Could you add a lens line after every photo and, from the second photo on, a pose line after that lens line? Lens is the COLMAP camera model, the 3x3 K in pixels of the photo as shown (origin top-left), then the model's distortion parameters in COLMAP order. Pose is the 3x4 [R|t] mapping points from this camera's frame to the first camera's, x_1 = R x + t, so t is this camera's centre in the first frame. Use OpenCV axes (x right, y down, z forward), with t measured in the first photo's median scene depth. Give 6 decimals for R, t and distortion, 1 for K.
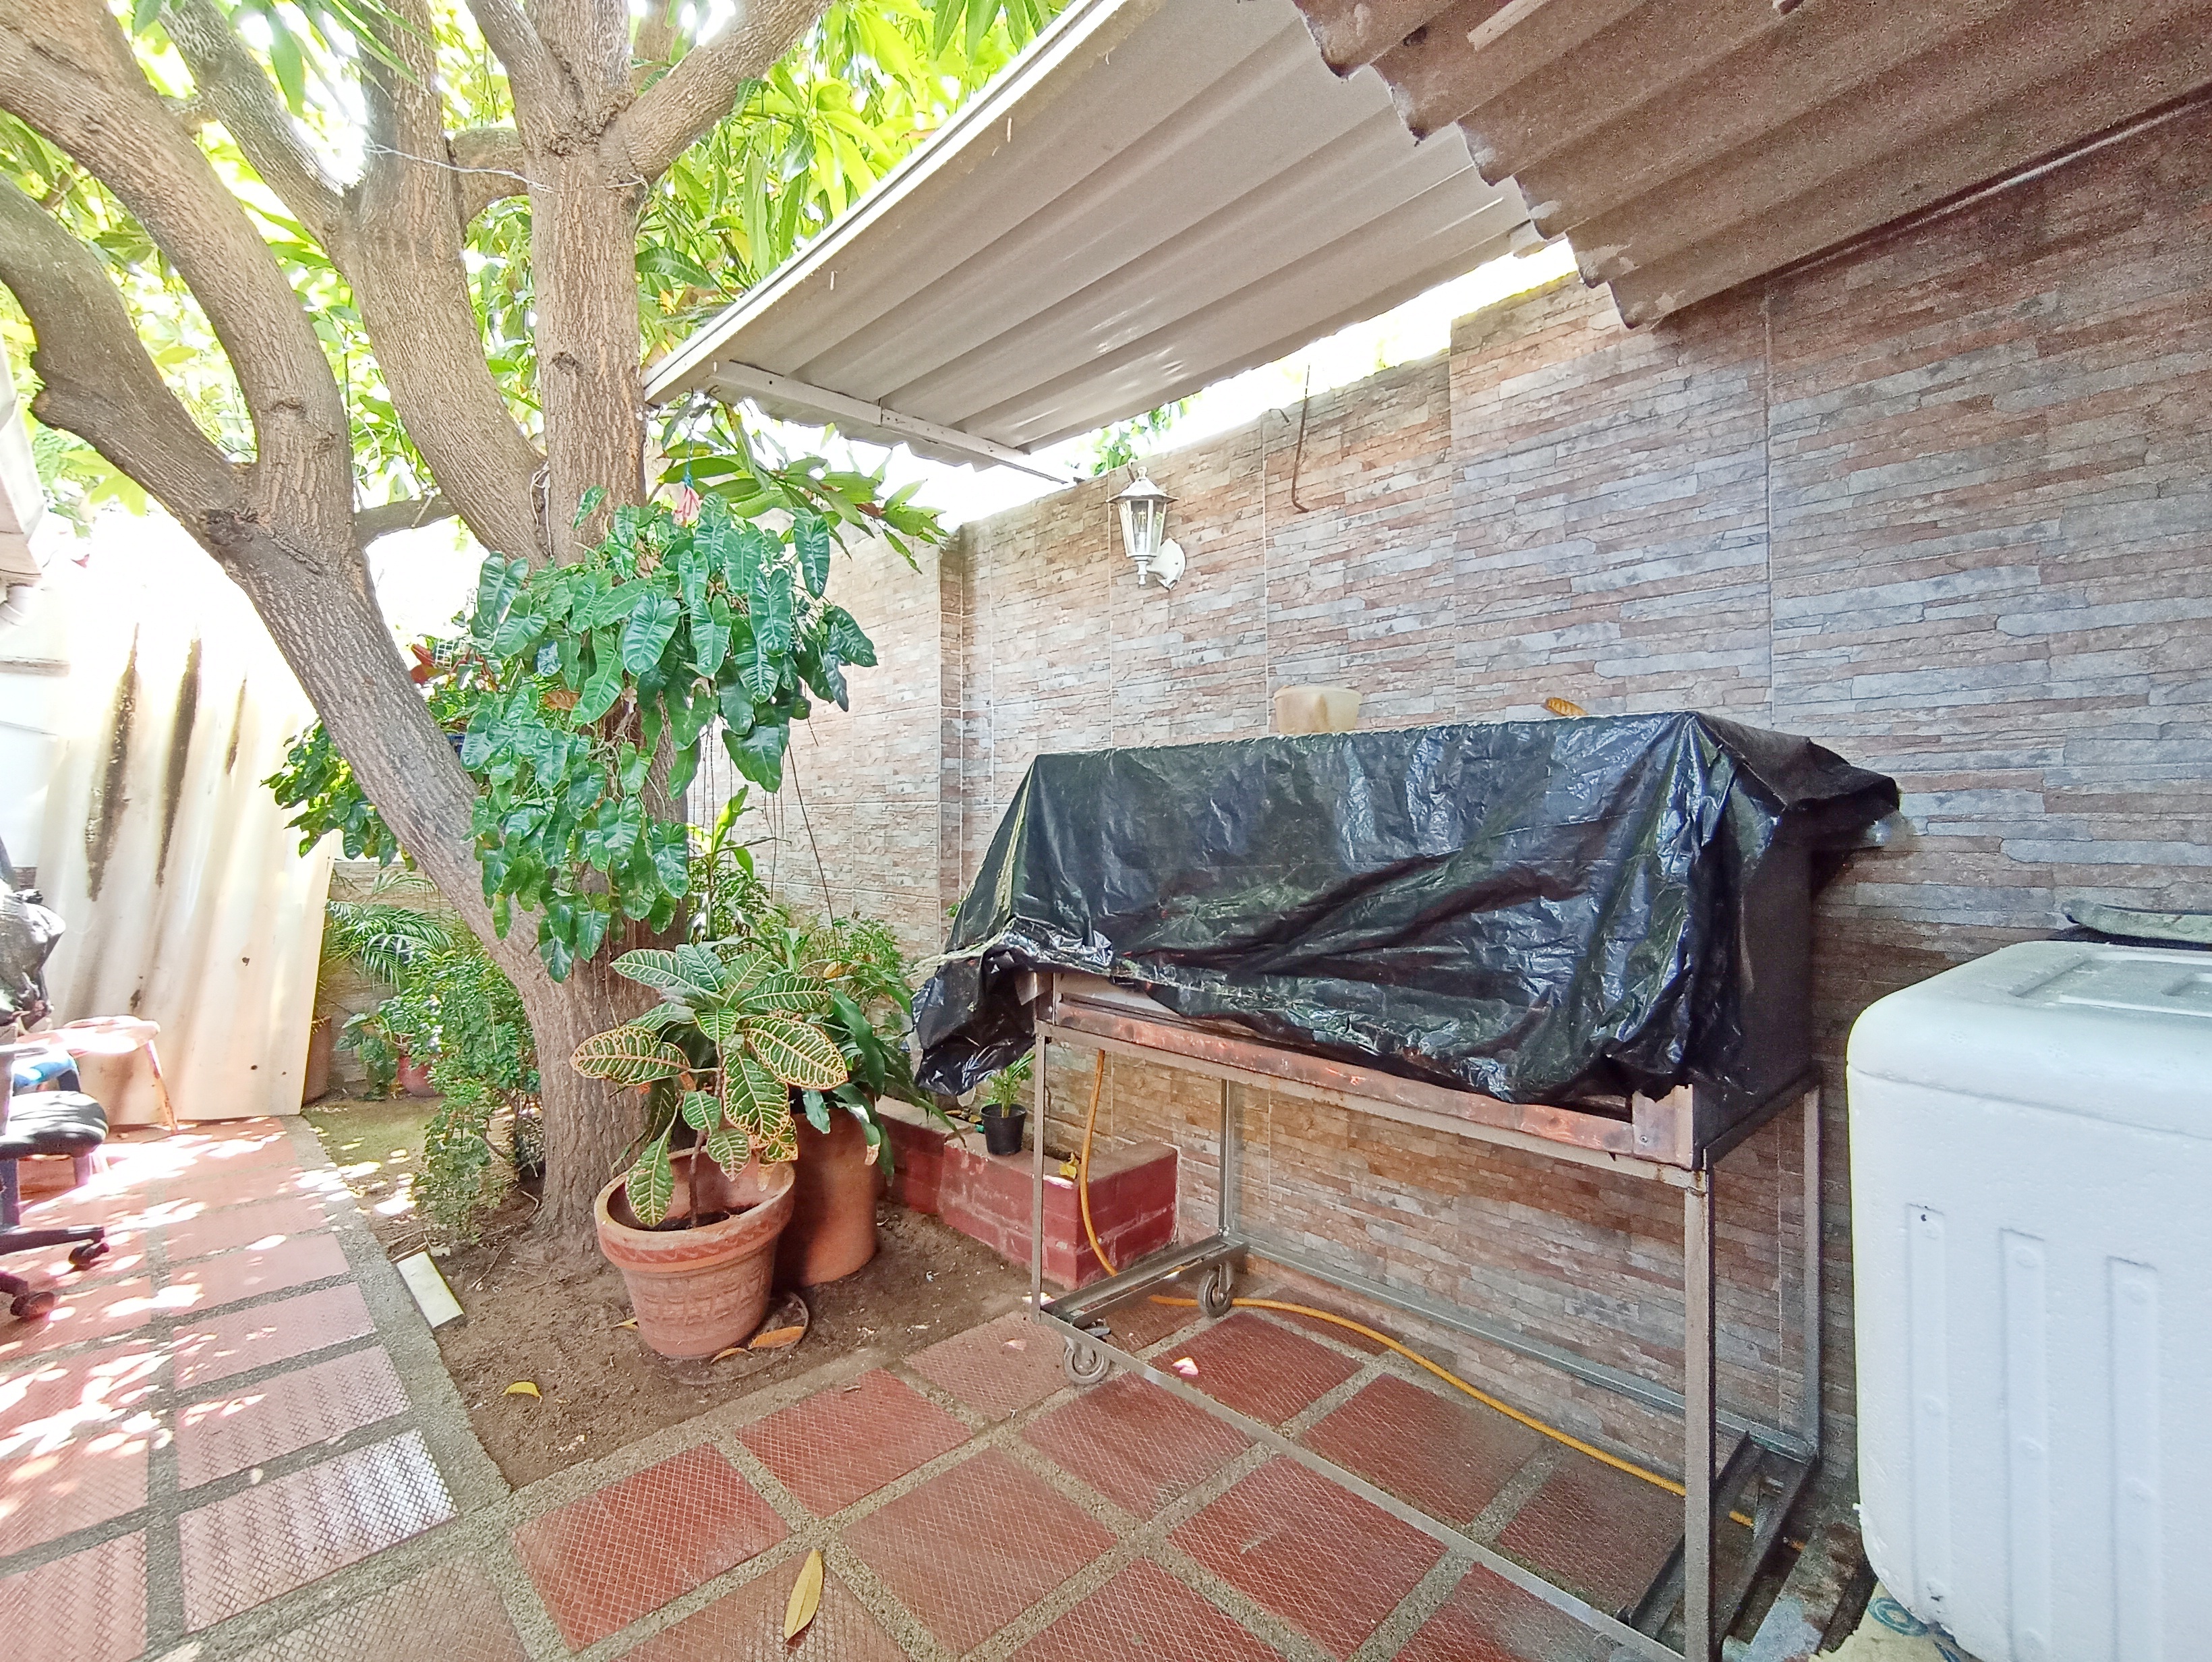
lens RADIAL K [[1005.0, 0, 1098.1], [0, 1005.0, 815.3], [0, 0, 1]] dist [-0.031620, 0.016610]
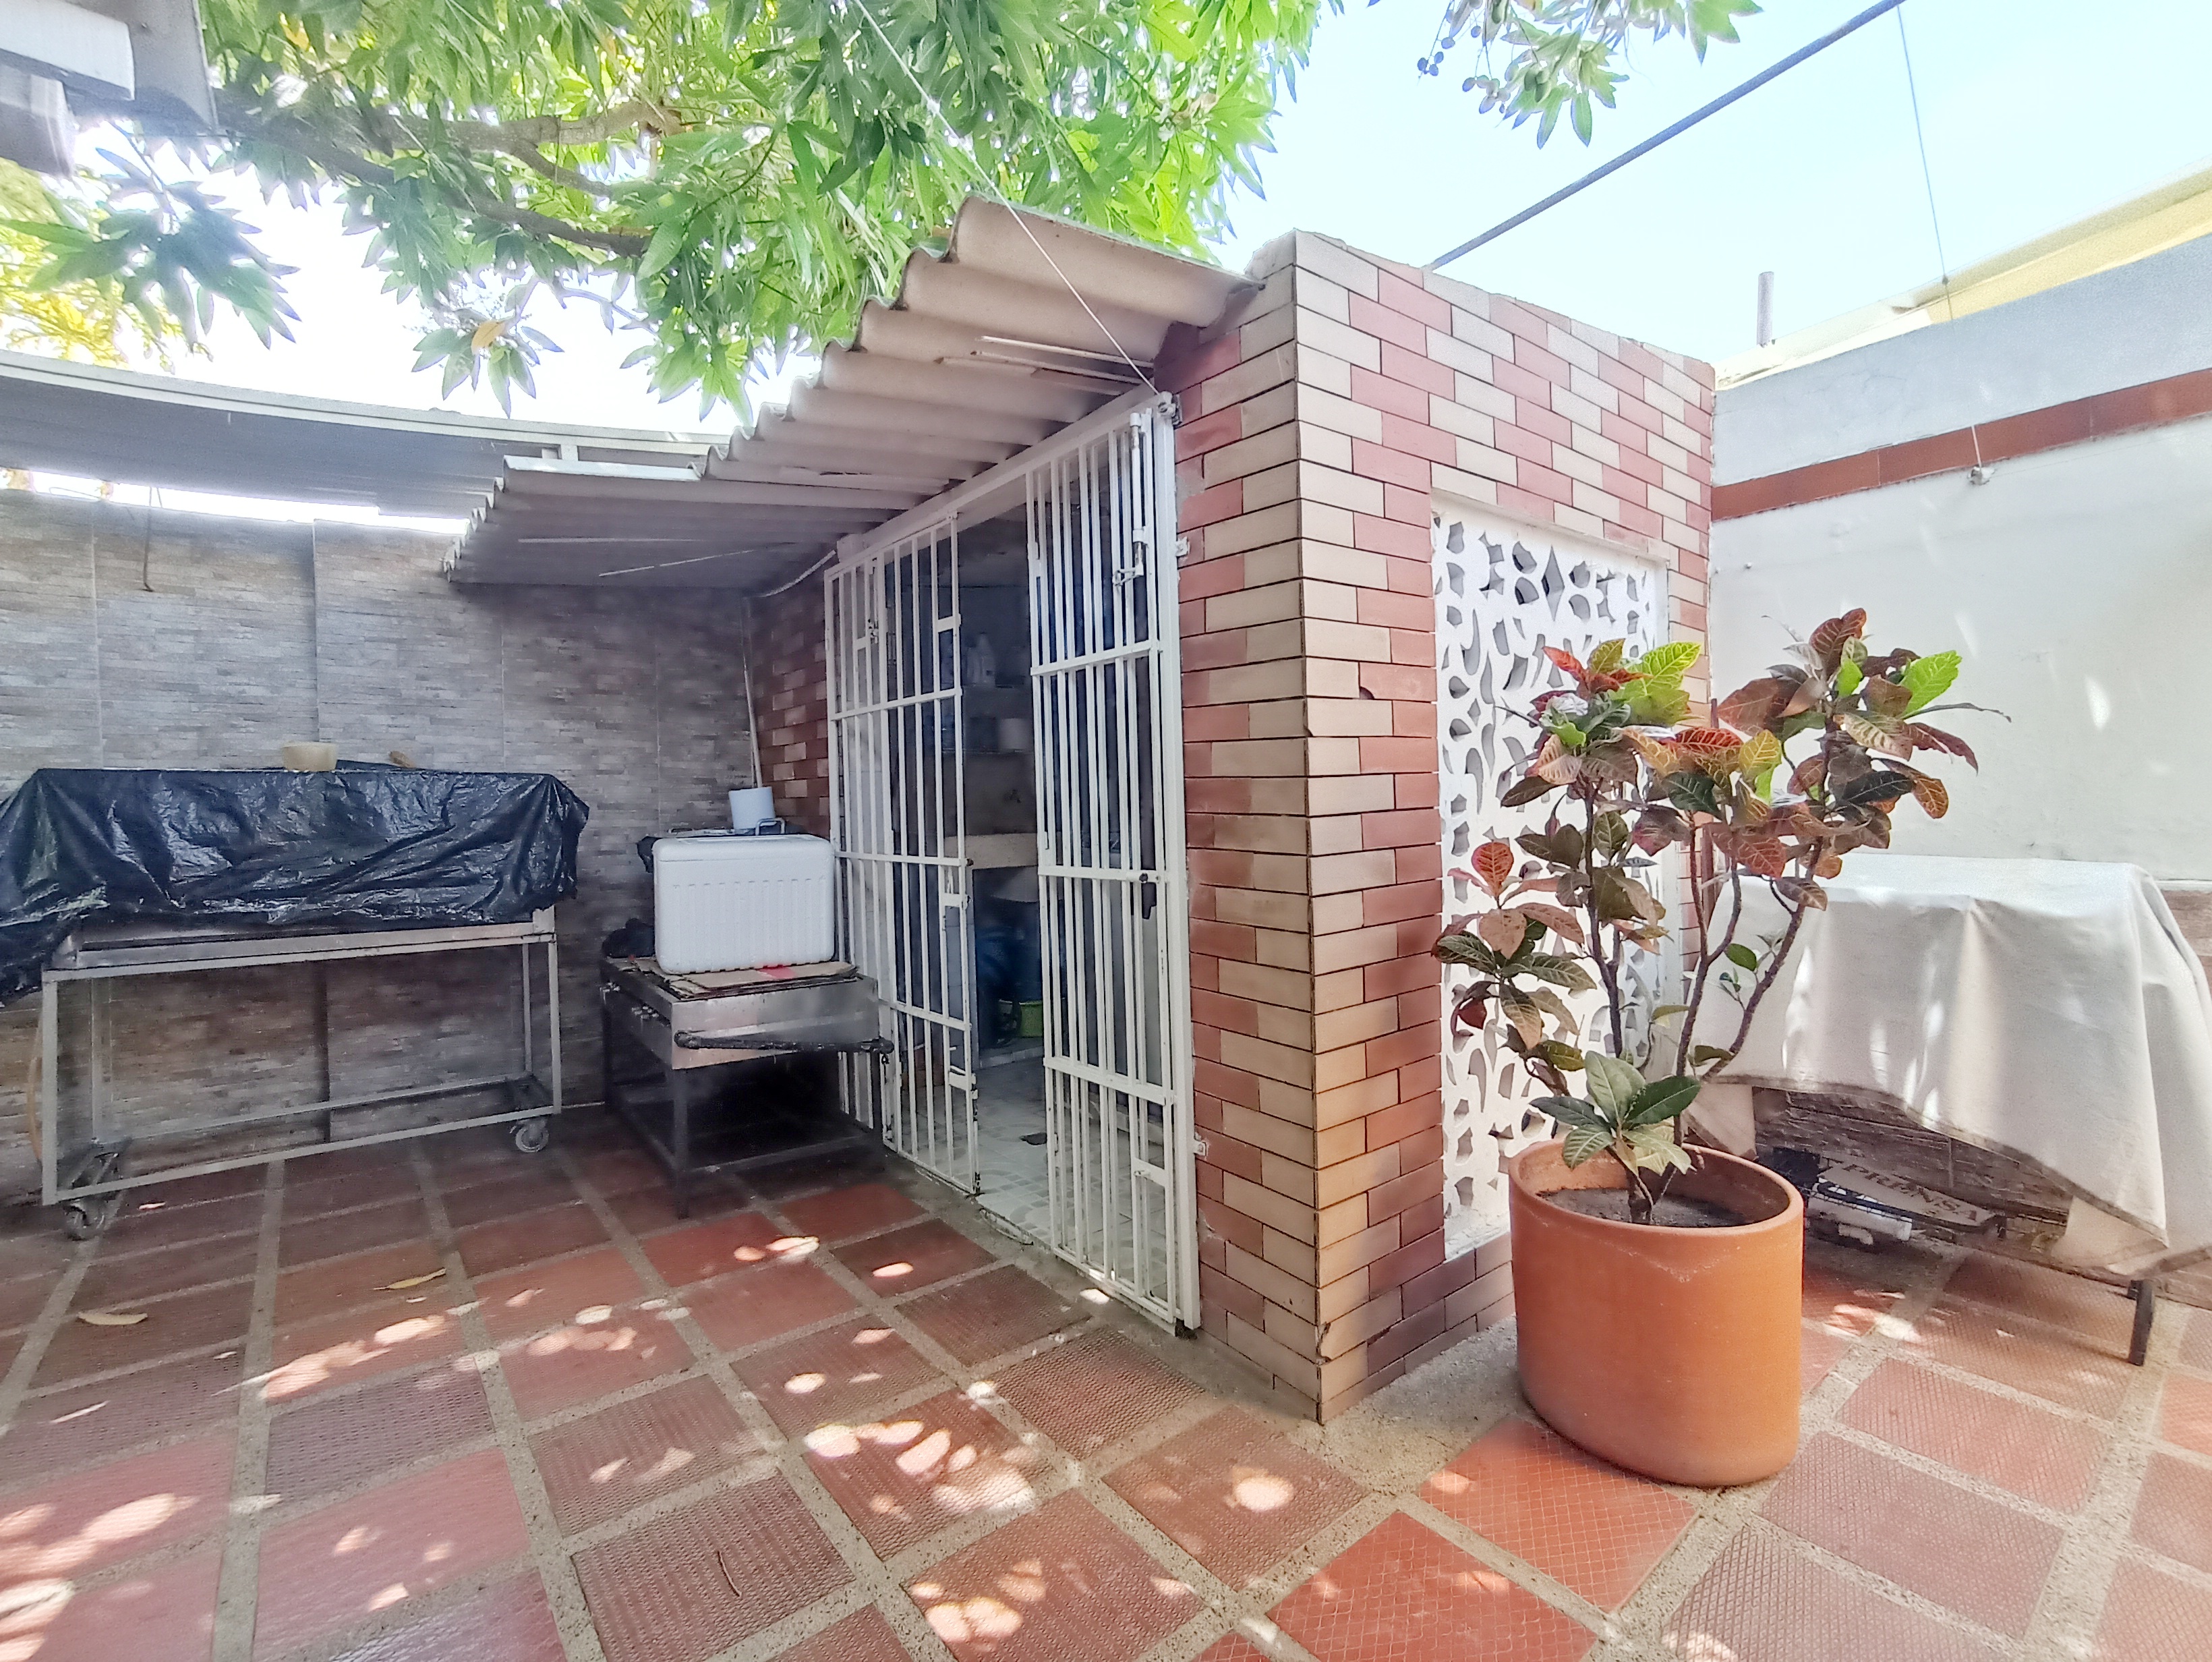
lens RADIAL K [[1005.0, 0, 1098.1], [0, 1005.0, 815.3], [0, 0, 1]] dist [-0.031620, 0.016610]
pose [[0.103582, -0.005923, 0.994603, -1.481501], [0.014267, 0.999888, 0.004468, 0.017812], [-0.994519, 0.013727, 0.103655, -0.613794]]
